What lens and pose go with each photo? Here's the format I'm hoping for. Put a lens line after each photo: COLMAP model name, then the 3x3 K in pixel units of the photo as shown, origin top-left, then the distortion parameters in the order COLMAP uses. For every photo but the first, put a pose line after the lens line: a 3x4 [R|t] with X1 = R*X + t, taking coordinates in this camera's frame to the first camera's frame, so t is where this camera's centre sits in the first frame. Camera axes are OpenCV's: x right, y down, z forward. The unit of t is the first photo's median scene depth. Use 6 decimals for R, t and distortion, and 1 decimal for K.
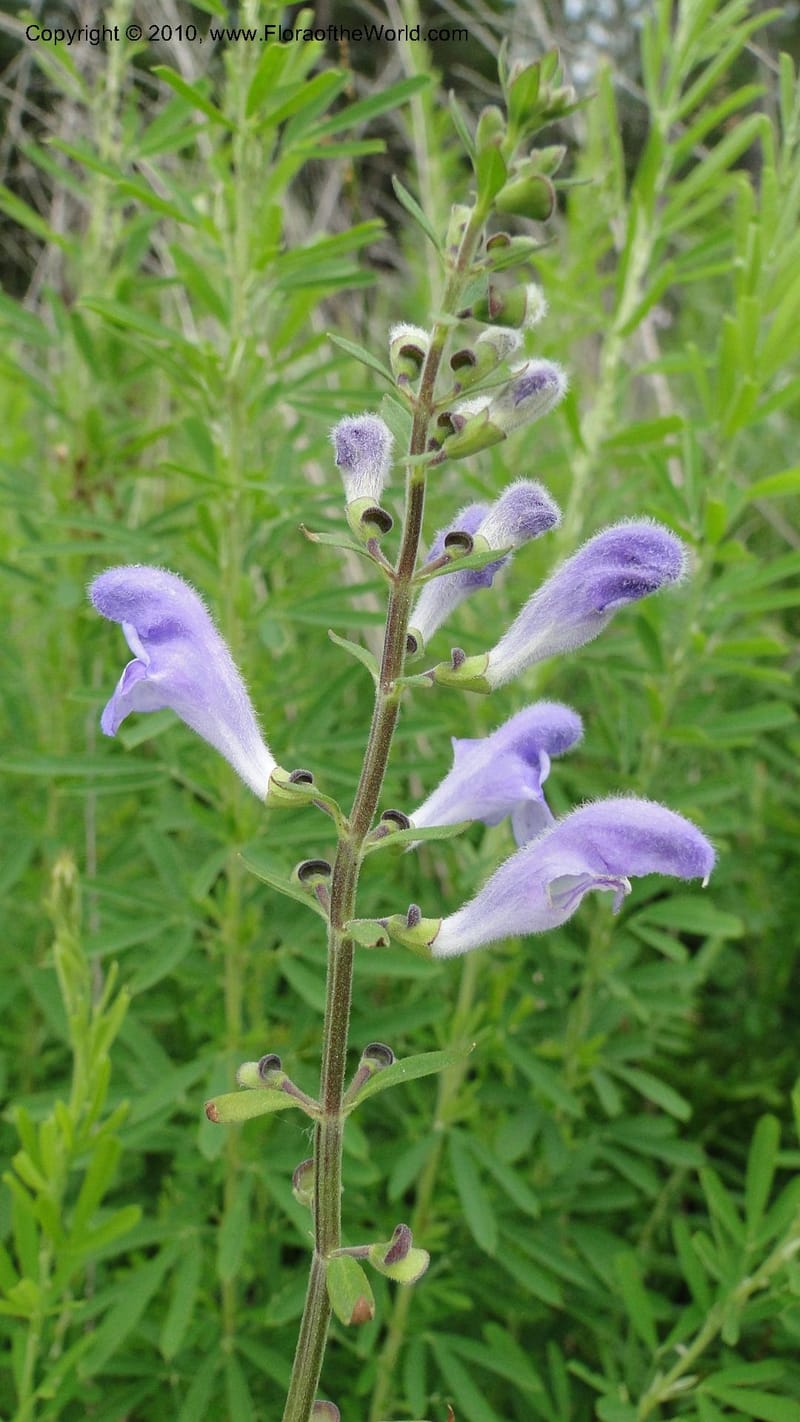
lens RADIAL K [[1088.1, 0, 378.4], [0, 1088.1, 688.5], [0, 0, 1]] dist [-0.002703, -0.004519]
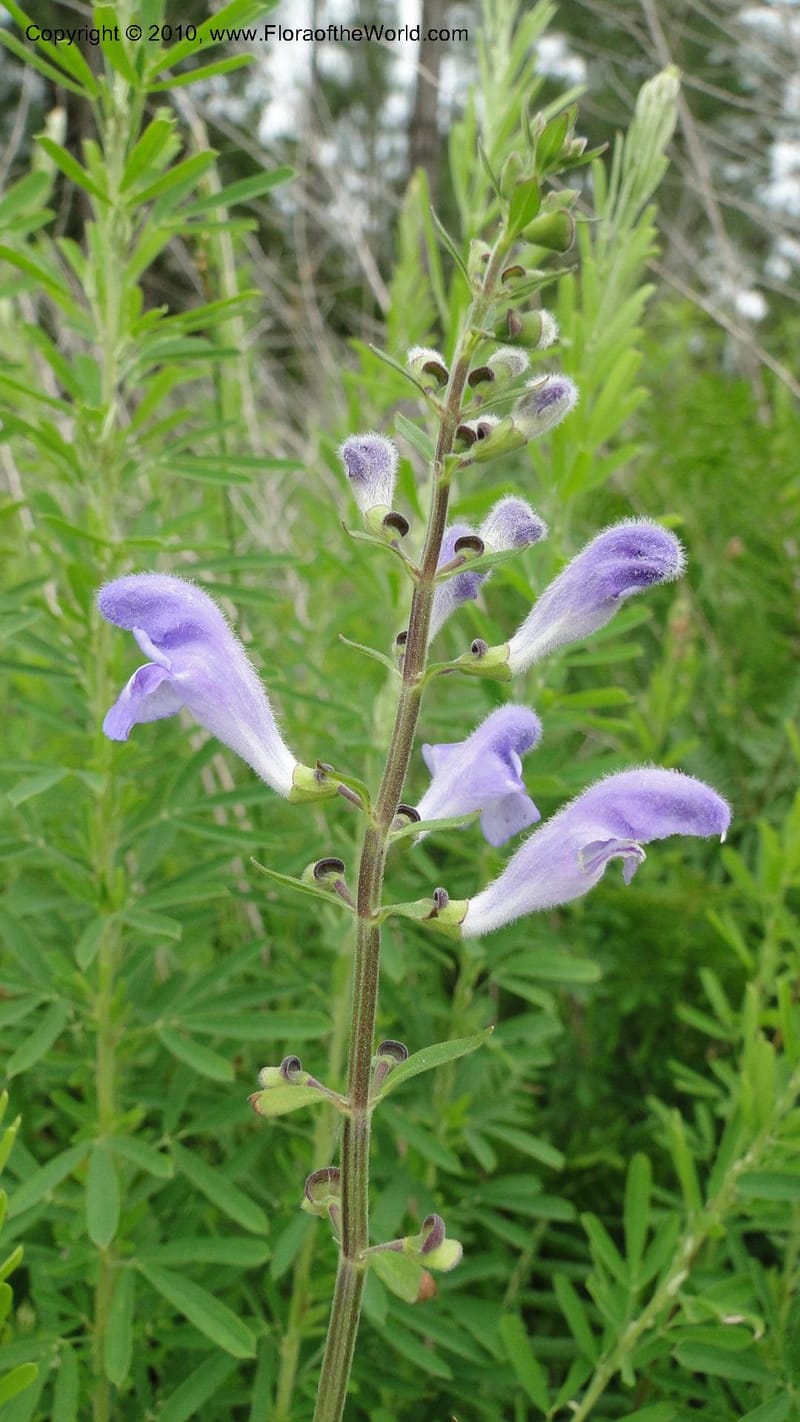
lens RADIAL K [[1085.2, 0, 400.3], [0, 1085.2, 667.0], [0, 0, 1]] dist [-0.004885, 0.001275]
pose [[0.982742, -0.018933, 0.184008, -0.189428], [0.036202, 0.995197, -0.090952, 0.079955], [-0.181402, 0.096044, 0.978708, -0.030626]]
